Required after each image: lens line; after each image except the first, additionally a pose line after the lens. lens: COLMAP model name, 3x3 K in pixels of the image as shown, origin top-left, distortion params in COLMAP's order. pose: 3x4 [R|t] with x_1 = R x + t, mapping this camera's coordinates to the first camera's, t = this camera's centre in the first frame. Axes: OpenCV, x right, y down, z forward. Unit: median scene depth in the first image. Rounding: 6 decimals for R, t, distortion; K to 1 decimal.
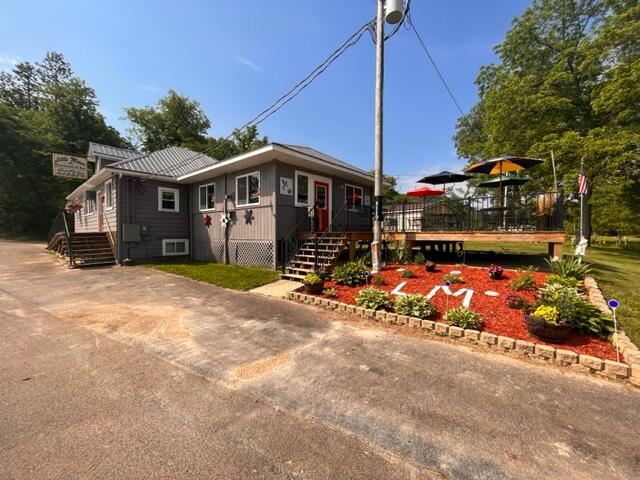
lens RADIAL K [[258.7, 0, 317.7], [0, 258.7, 237.8], [0, 0, 1]] dist [-0.002460, -0.000270]
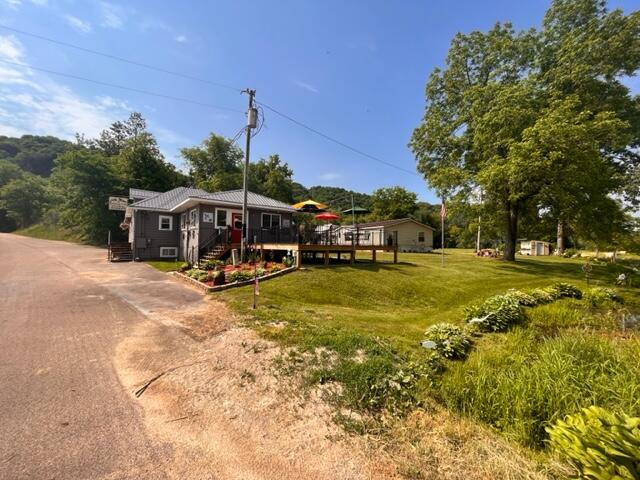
lens RADIAL K [[258.7, 0, 320.3], [0, 258.7, 236.7], [0, 0, 1]] dist [-0.002460, -0.000270]
pose [[0.980922, 0.008238, -0.194230, 0.916367], [-0.018633, 0.998486, -0.051752, 0.008530], [0.193509, 0.054384, 0.979590, -0.538096]]
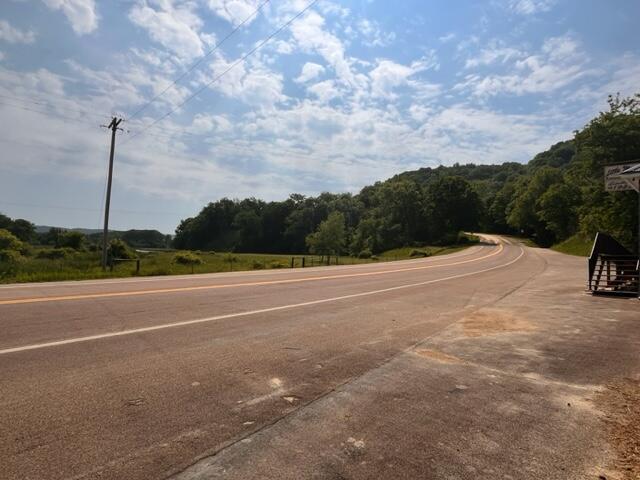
lens RADIAL K [[378.6, 0, 316.1], [0, 378.6, 242.9], [0, 0, 1]] dist [-0.001111, -0.001278]
pose [[-0.103272, -0.026473, -0.994301, 0.488196], [-0.047573, 0.998633, -0.021648, 0.016609], [0.993515, 0.045066, -0.104391, 0.191572]]
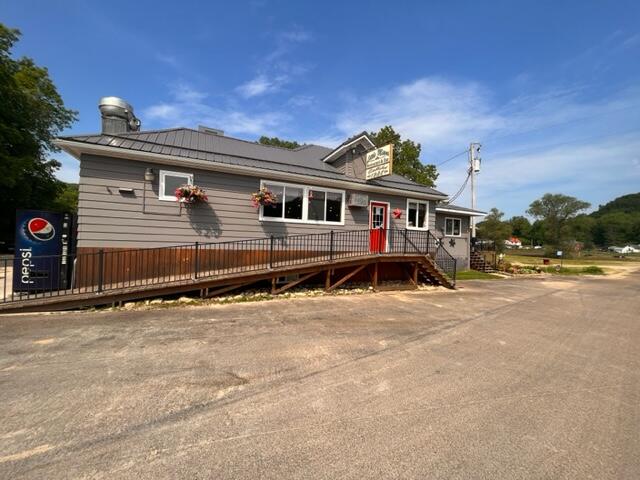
lens RADIAL K [[258.7, 0, 319.9], [0, 258.7, 241.7], [0, 0, 1]] dist [-0.002460, -0.000270]
pose [[0.417468, 0.022592, 0.908411, -2.208333], [-0.001283, 0.999705, -0.024273, -0.045767], [-0.908691, 0.008967, 0.417374, 1.098745]]
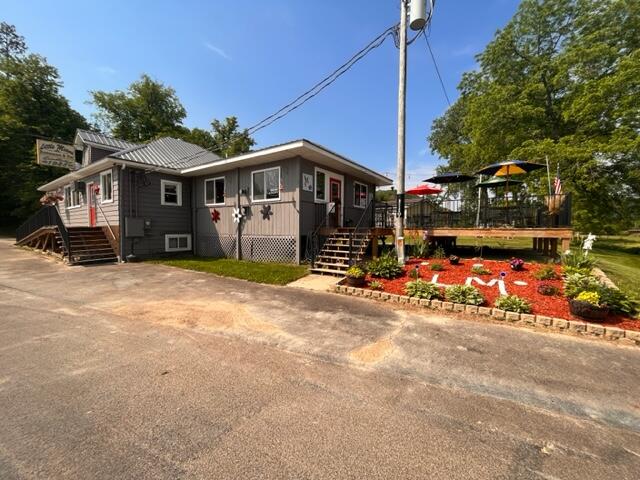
lens RADIAL K [[258.7, 0, 317.1], [0, 258.7, 238.0], [0, 0, 1]] dist [-0.002460, -0.000270]
pose [[0.994548, 0.001636, 0.104264, -0.178523], [-0.003468, 0.999843, 0.017390, 0.000595], [-0.104219, -0.017656, 0.994398, -0.016030]]
